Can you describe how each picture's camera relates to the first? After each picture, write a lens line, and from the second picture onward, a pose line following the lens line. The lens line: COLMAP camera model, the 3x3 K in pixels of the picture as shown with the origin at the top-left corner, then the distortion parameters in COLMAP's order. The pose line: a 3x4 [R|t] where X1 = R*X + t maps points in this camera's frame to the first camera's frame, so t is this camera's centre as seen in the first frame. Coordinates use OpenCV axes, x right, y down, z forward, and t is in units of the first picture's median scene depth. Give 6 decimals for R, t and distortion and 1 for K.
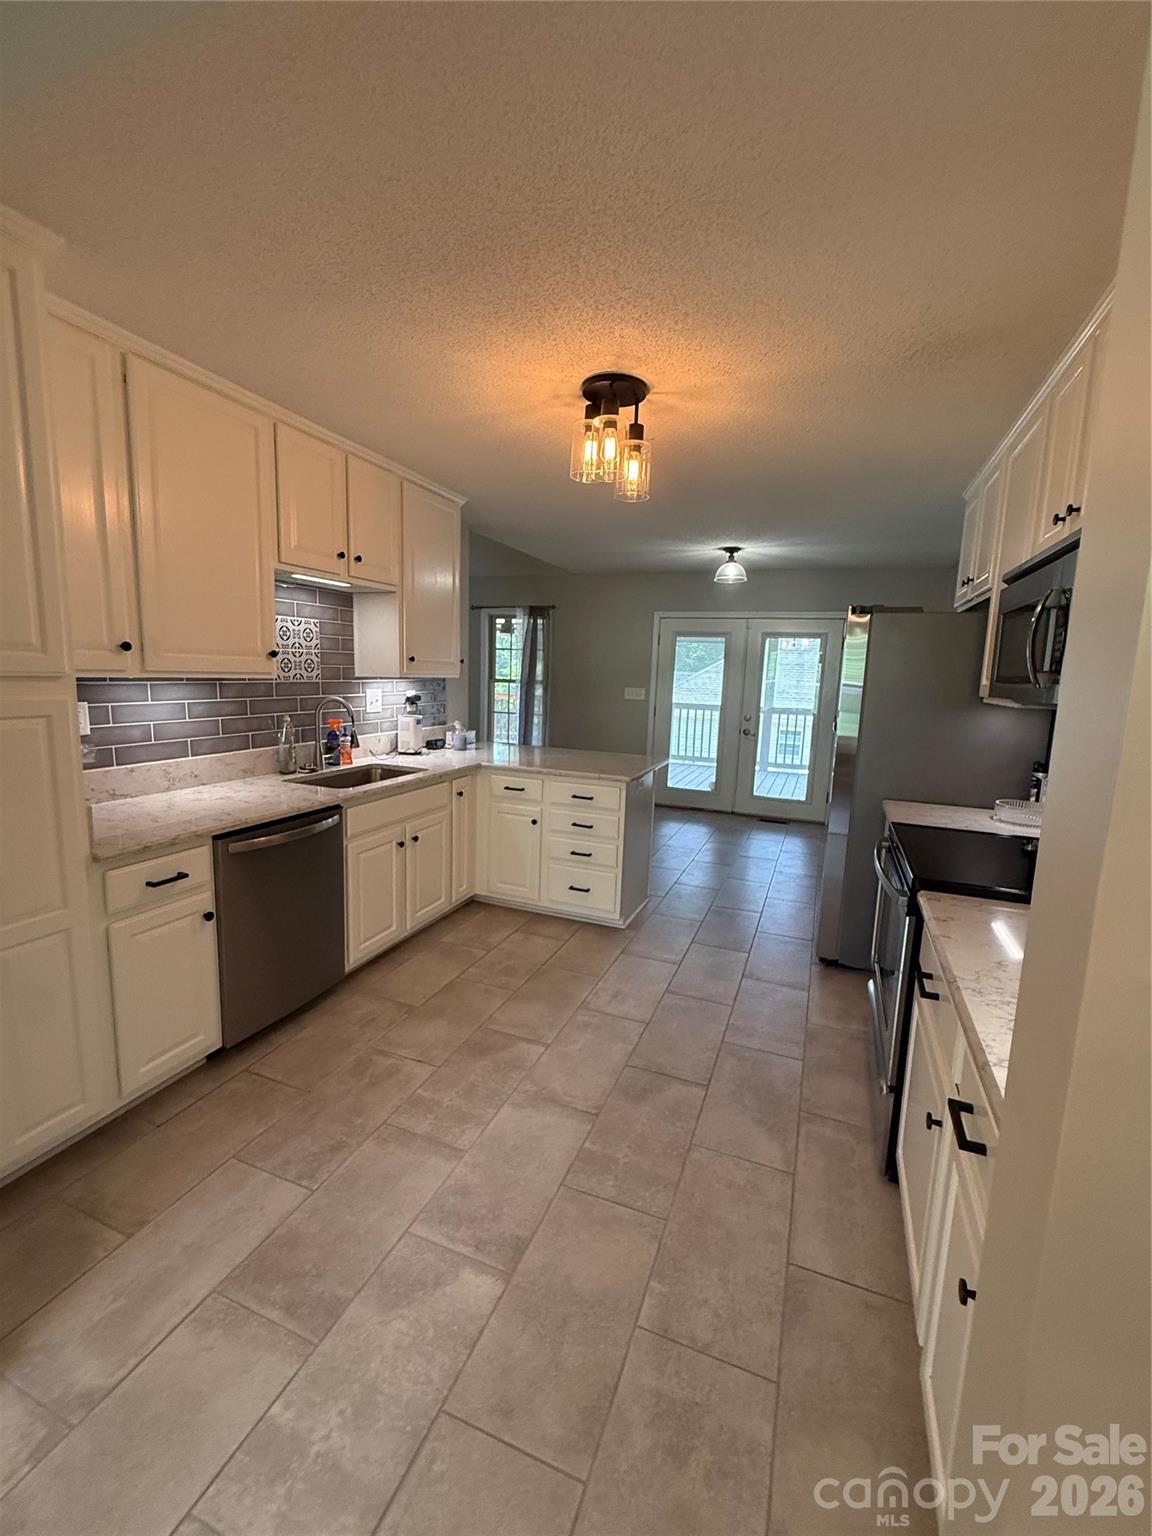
lens RADIAL K [[640.7, 0, 576.0], [0, 640.7, 768.0], [0, 0, 1]] dist [-0.000438, -0.000001]
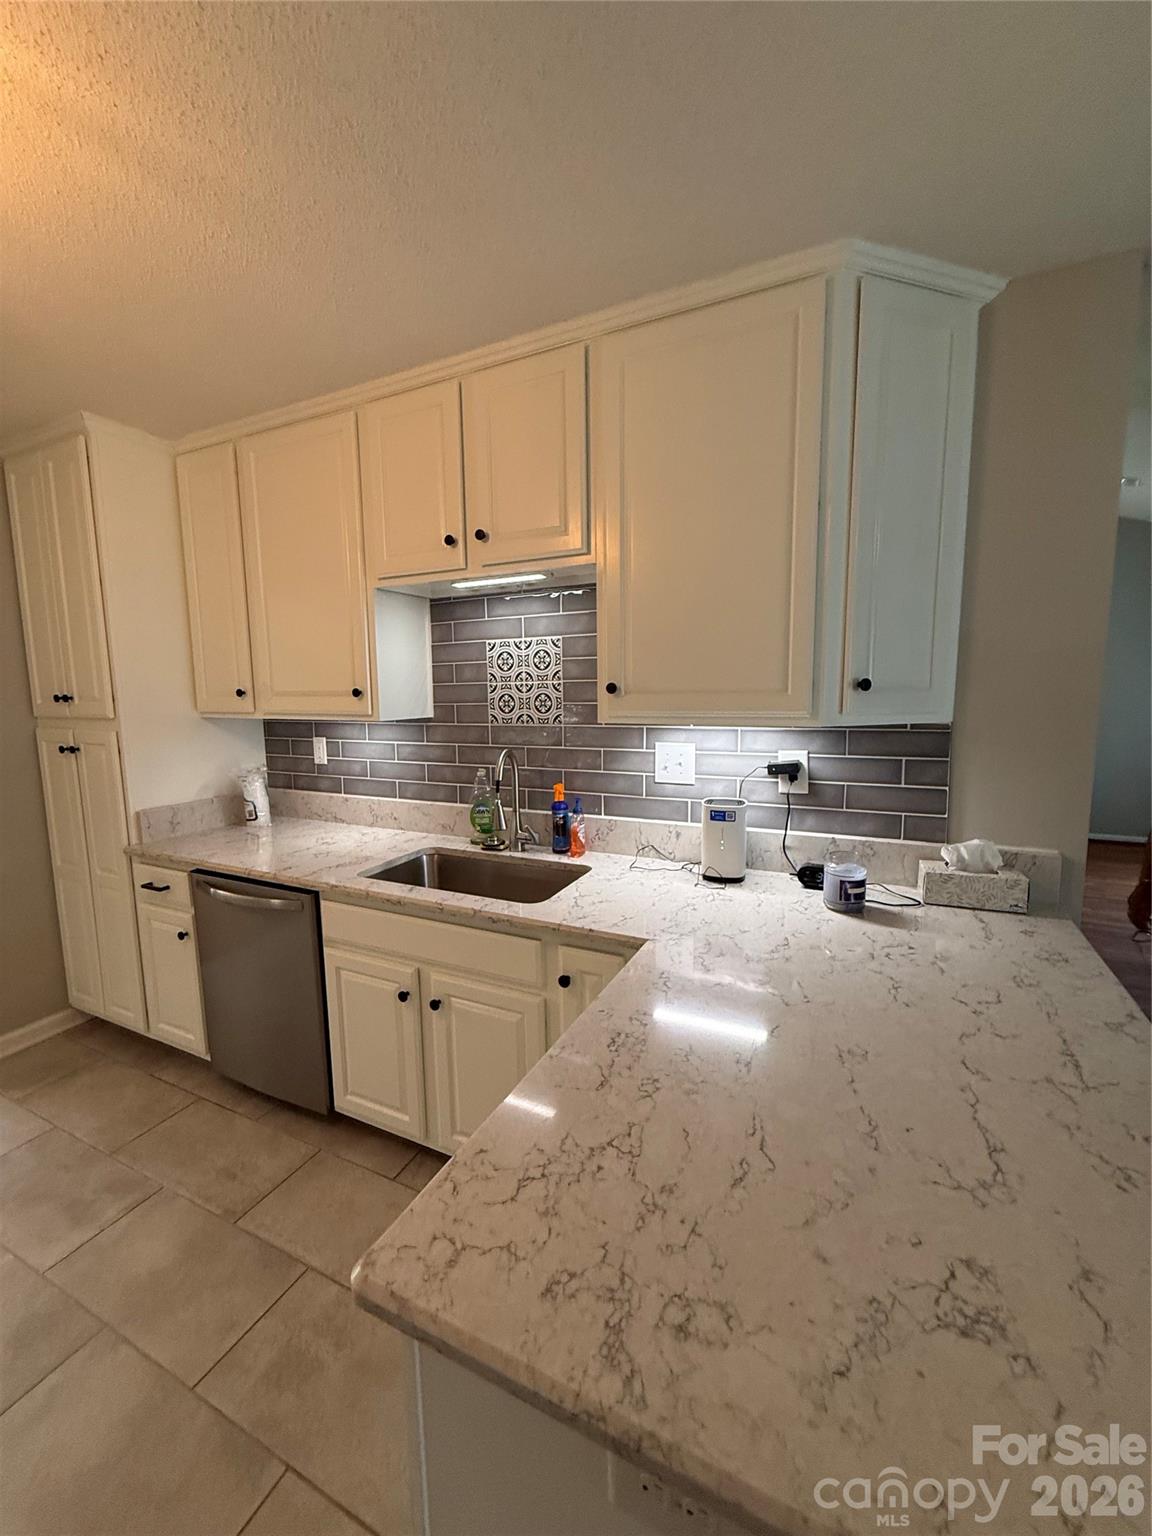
lens RADIAL K [[613.7, 0, 574.7], [0, 613.7, 765.8], [0, 0, 1]] dist [-0.000827, -0.000016]
pose [[-0.072052, 0.089153, -0.993408, 0.273386], [-0.145050, 0.984472, 0.098872, -0.175971], [0.986797, 0.151218, -0.058001, 1.162532]]
